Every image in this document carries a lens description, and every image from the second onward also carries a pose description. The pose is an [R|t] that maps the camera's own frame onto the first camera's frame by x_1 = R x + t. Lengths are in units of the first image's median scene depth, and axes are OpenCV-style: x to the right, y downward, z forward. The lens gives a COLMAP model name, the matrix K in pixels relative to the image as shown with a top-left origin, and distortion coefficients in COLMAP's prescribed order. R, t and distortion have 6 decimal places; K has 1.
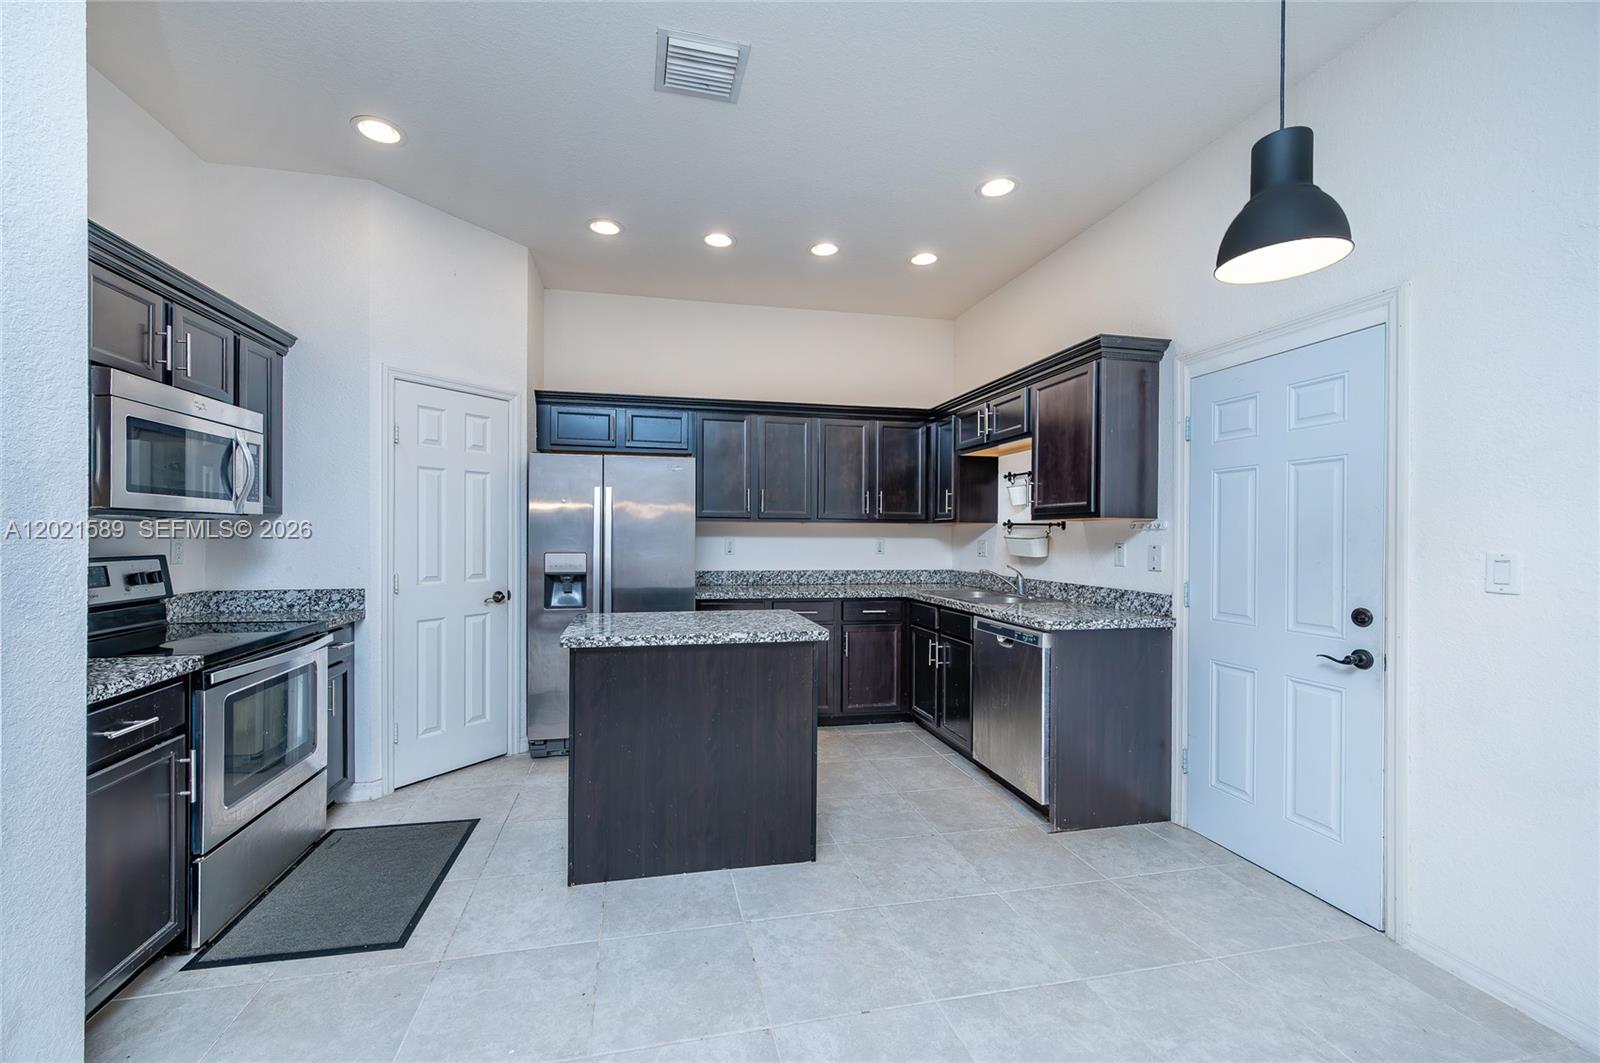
lens RADIAL K [[632.7, 0, 790.7], [0, 632.7, 537.5], [0, 0, 1]] dist [0.000163, -0.000013]
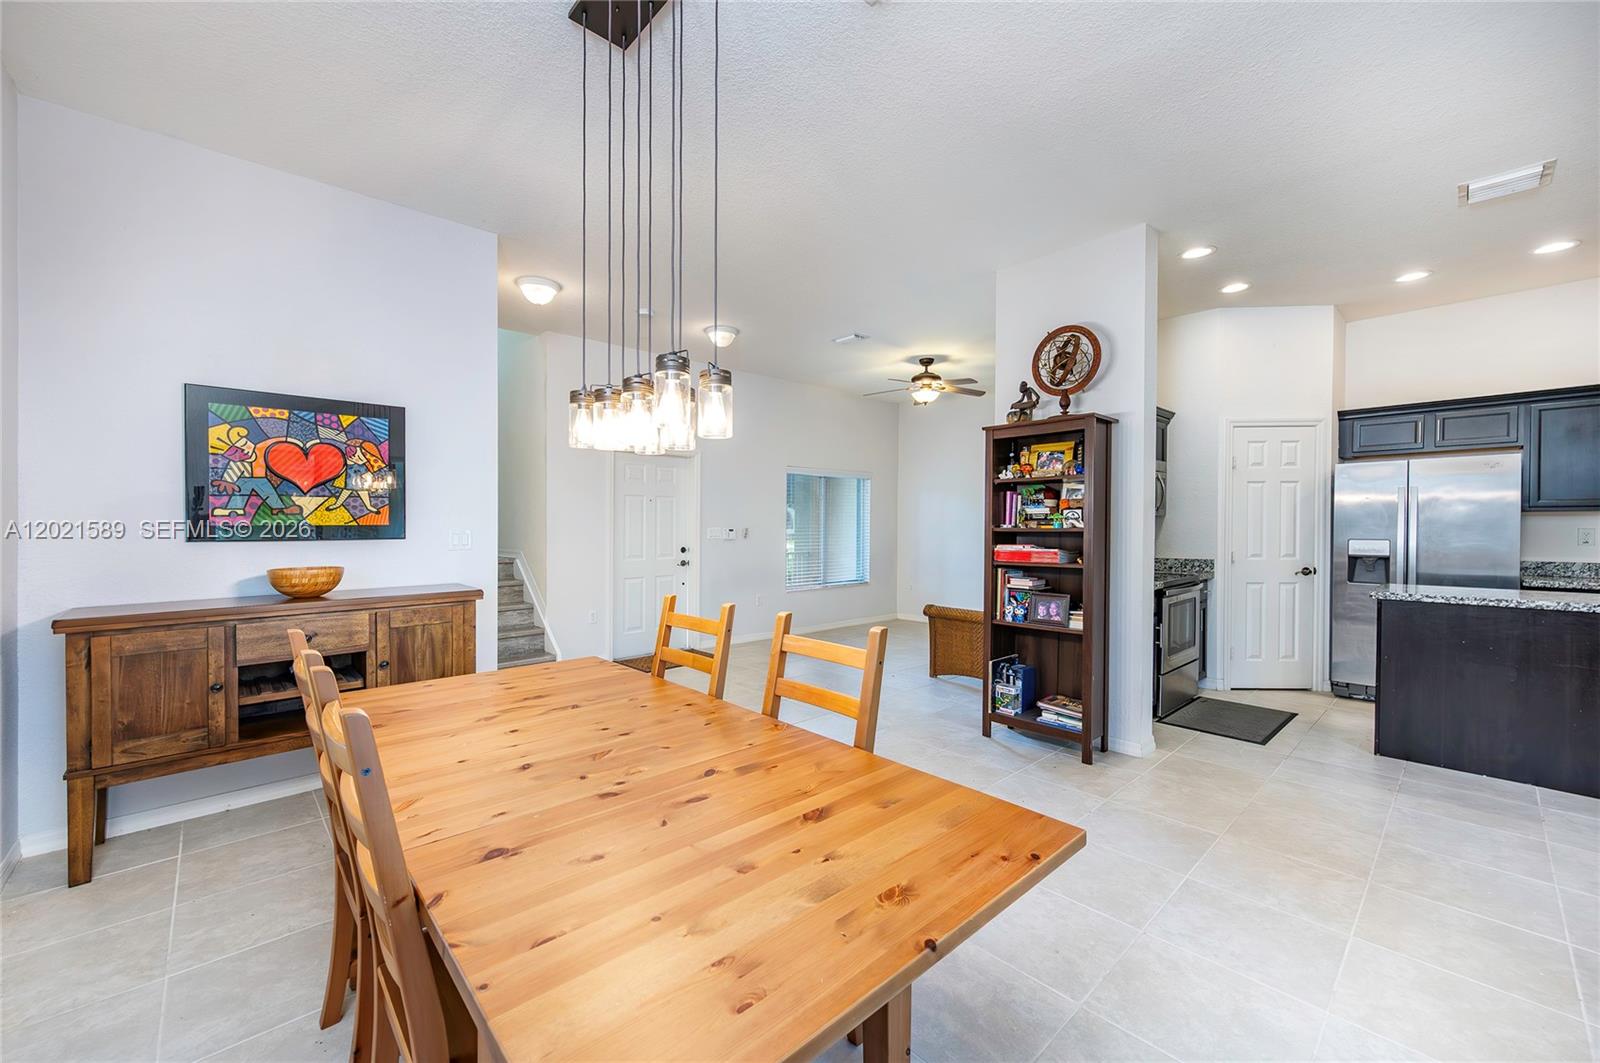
lens RADIAL K [[643.5, 0, 801.0], [0, 643.5, 538.0], [0, 0, 1]] dist [0.000632, -0.000070]
pose [[0.501097, 0.007831, -0.865356, 0.225486], [0.001097, 0.999953, 0.009684, 0.007794], [0.865391, -0.005802, 0.501064, -0.743211]]
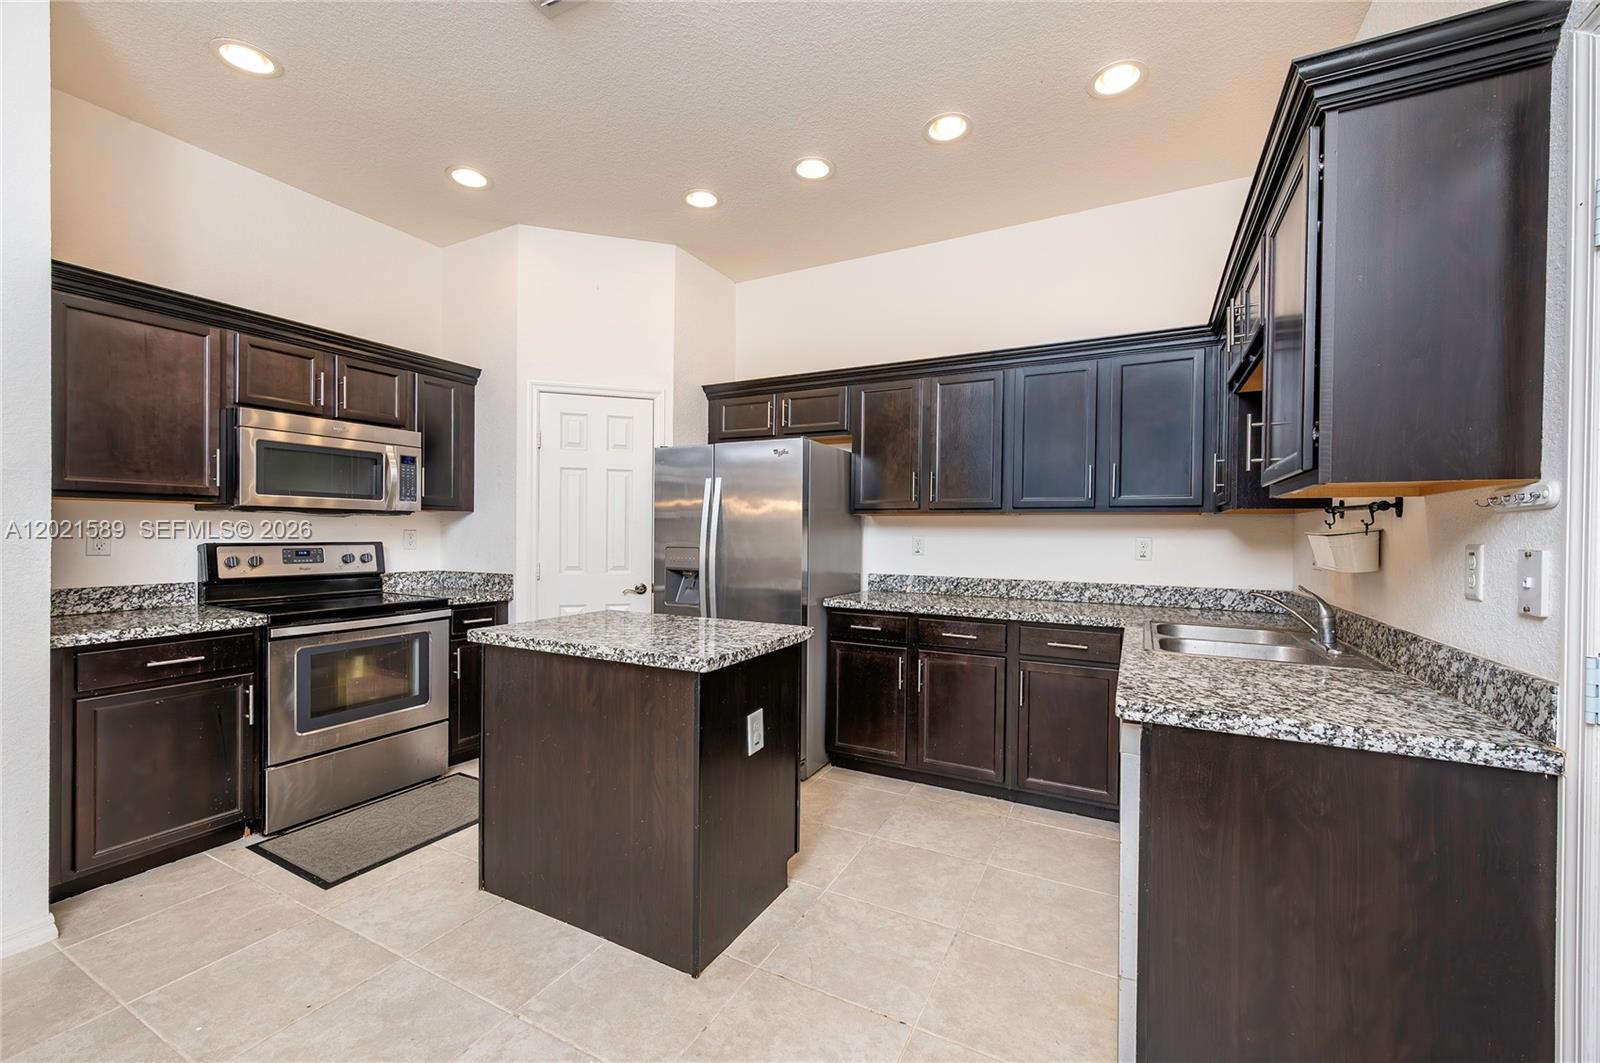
lens RADIAL K [[643.5, 0, 801.0], [0, 643.5, 538.0], [0, 0, 1]] dist [0.000632, -0.000070]
pose [[0.766174, 0.006208, -0.642603, 0.494340], [-0.008315, 0.999965, -0.000253, 0.009442], [0.642579, 0.005537, 0.766199, 0.426012]]
